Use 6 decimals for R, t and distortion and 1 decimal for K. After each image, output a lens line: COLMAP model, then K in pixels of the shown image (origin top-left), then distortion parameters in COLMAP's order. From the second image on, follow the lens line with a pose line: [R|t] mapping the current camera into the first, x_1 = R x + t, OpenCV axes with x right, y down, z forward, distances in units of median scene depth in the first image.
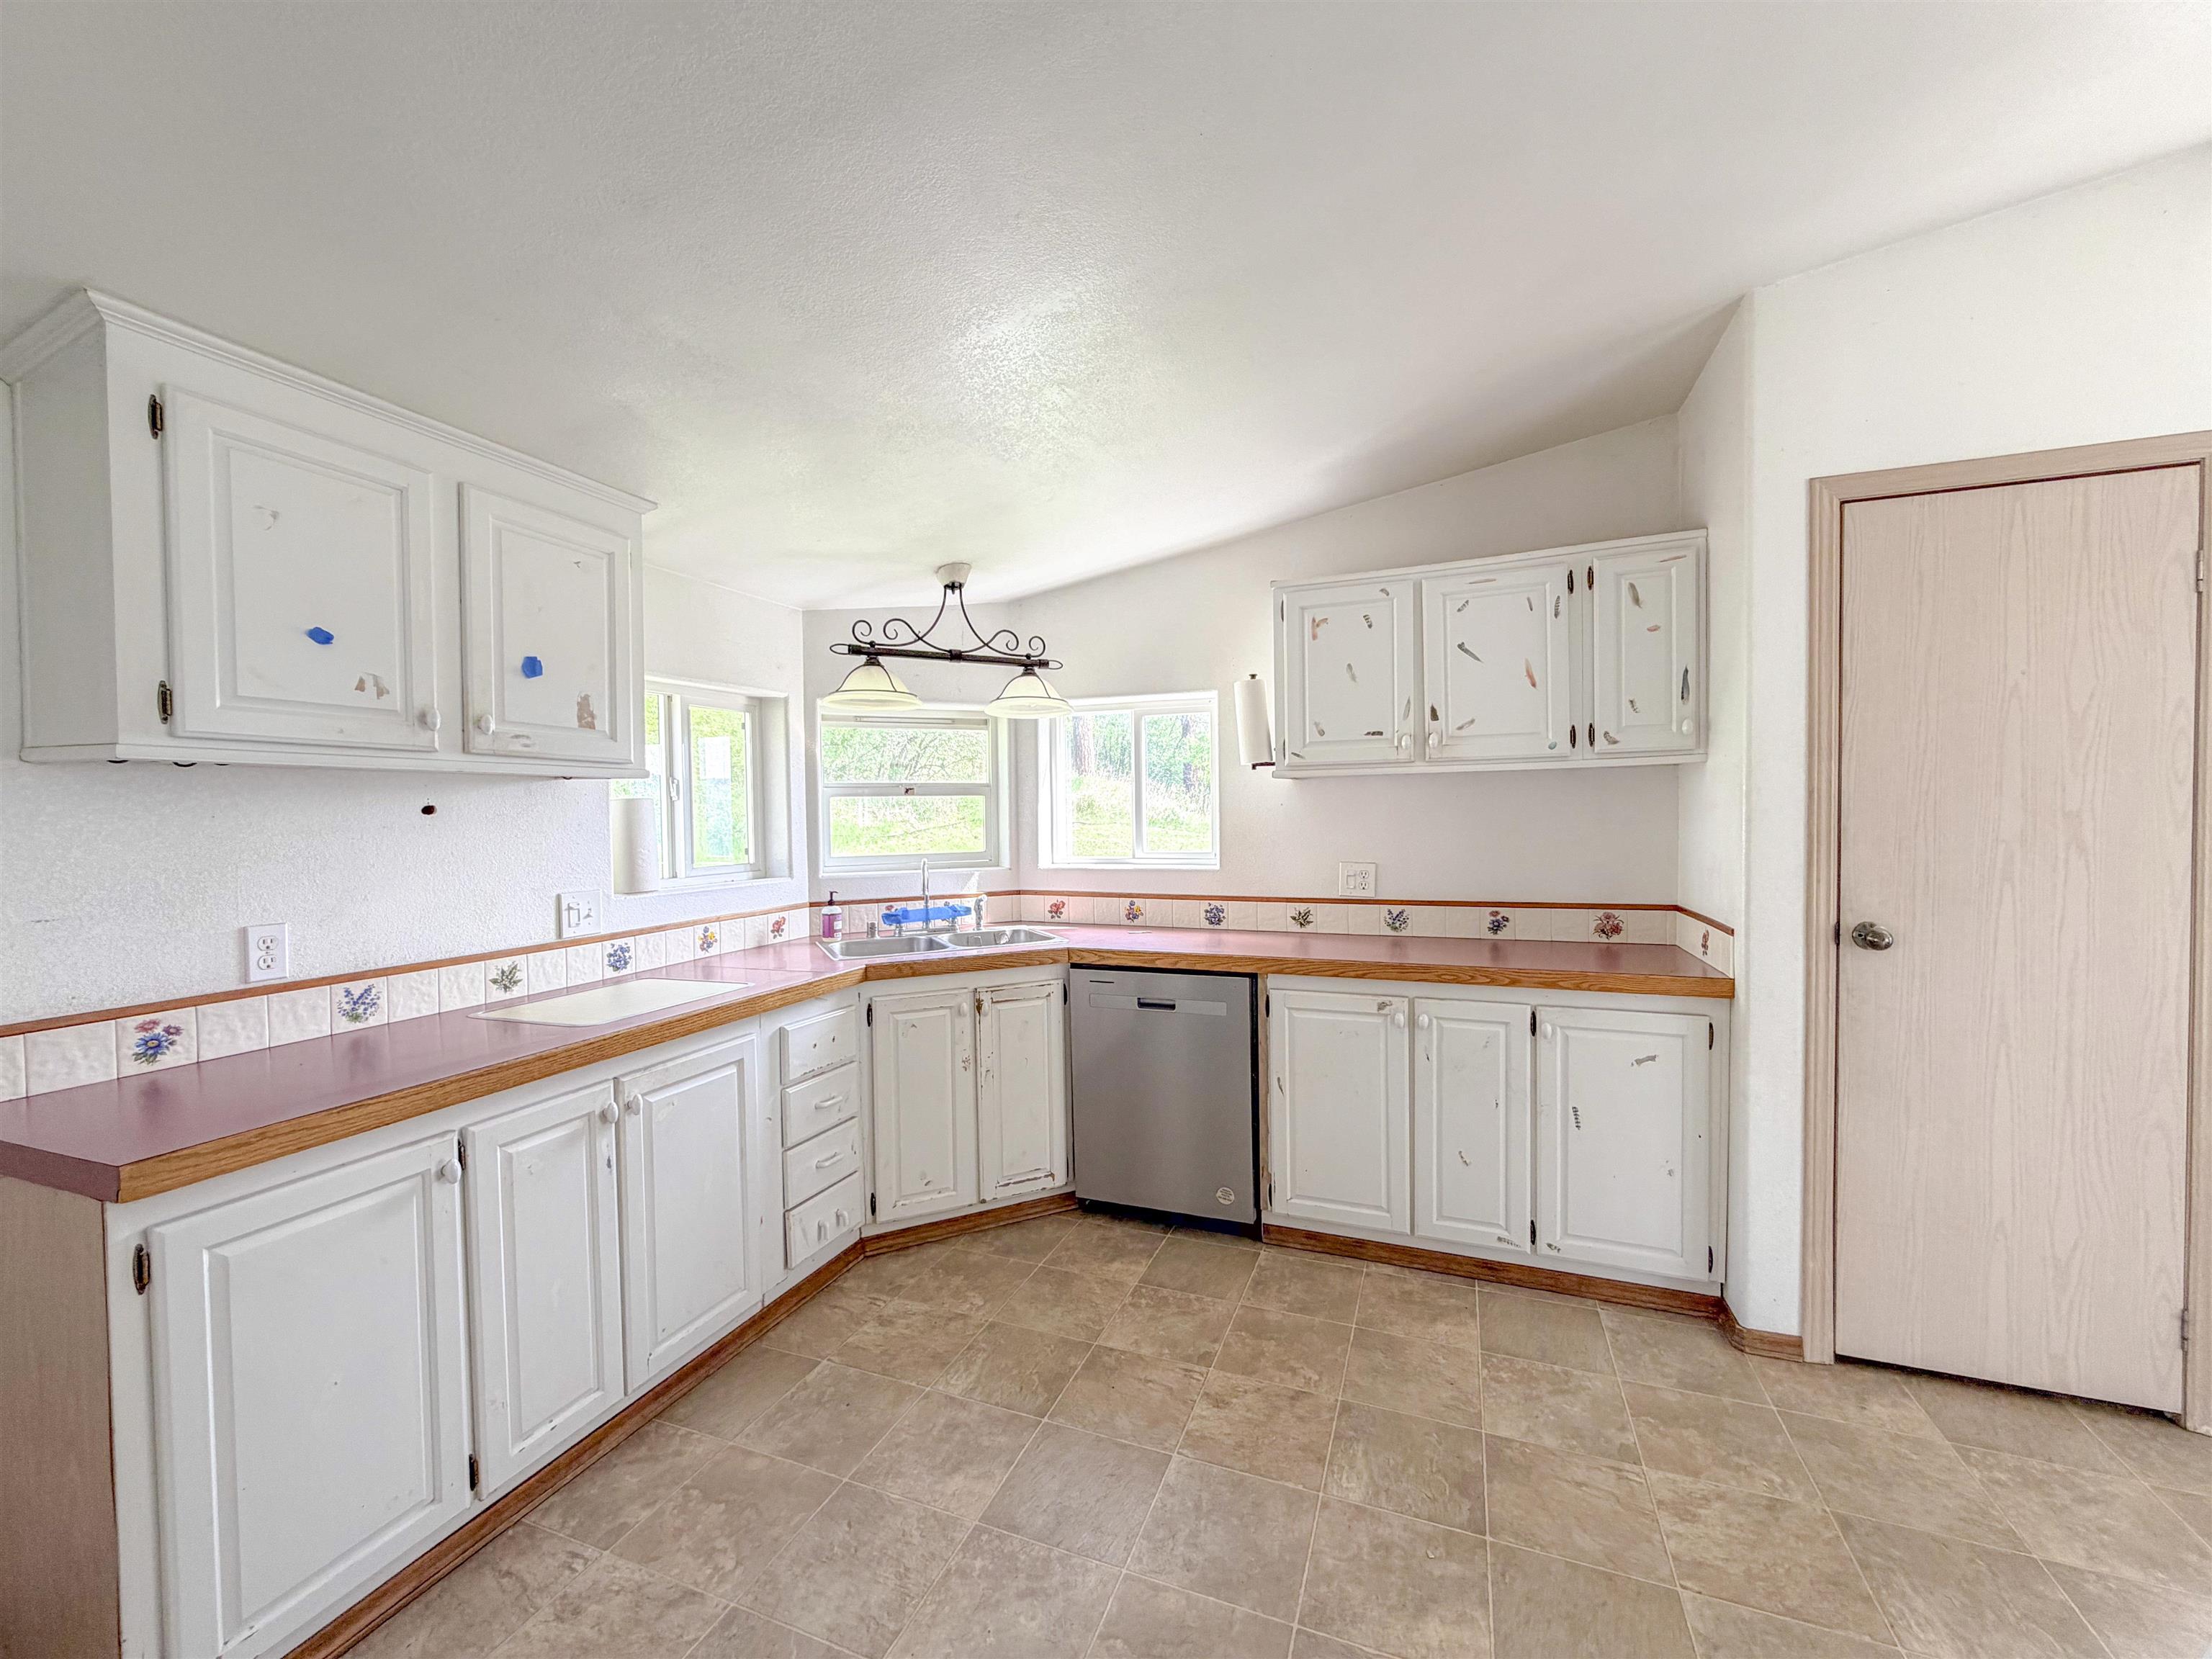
lens RADIAL K [[889.5, 0, 1107.2], [0, 889.5, 830.9], [0, 0, 1]] dist [0.000093, 0.001023]
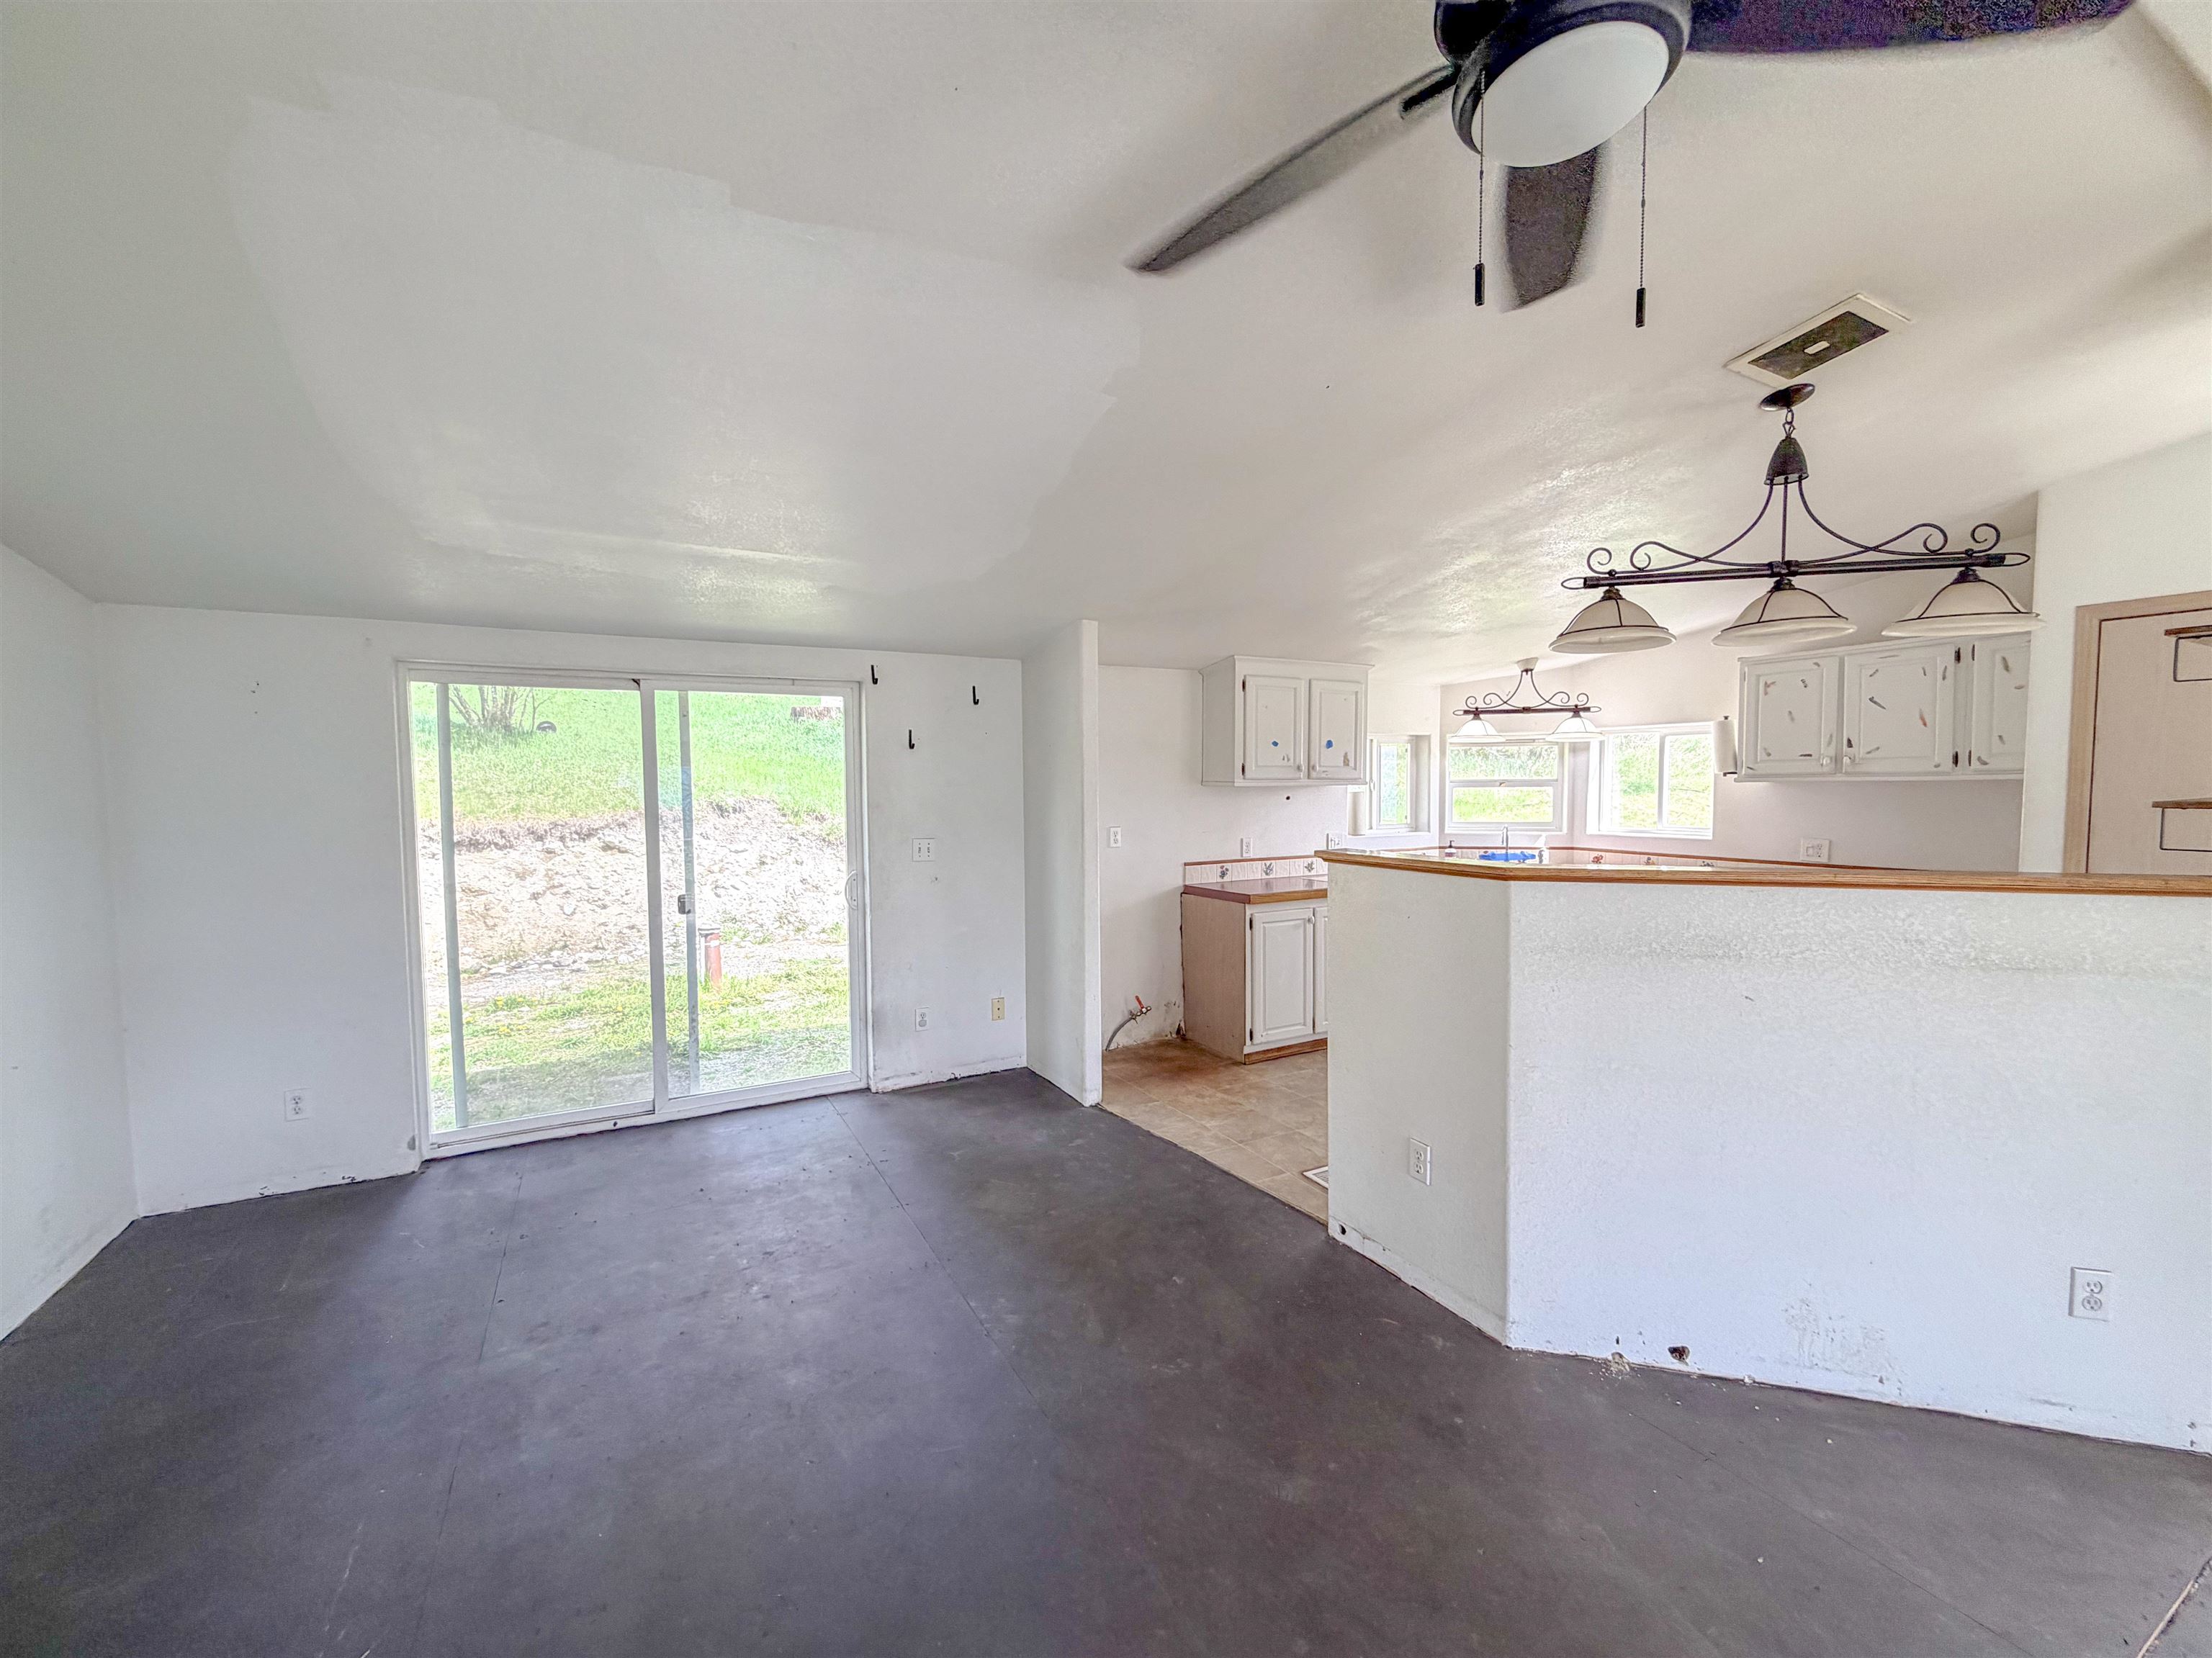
lens RADIAL K [[889.4, 0, 1096.6], [0, 889.4, 832.4], [0, 0, 1]] dist [0.000093, 0.001023]
pose [[0.759560, 0.043447, -0.648985, 0.389306], [-0.015465, 0.998691, 0.048759, -0.032460], [0.650254, -0.026999, 0.759237, -1.040055]]
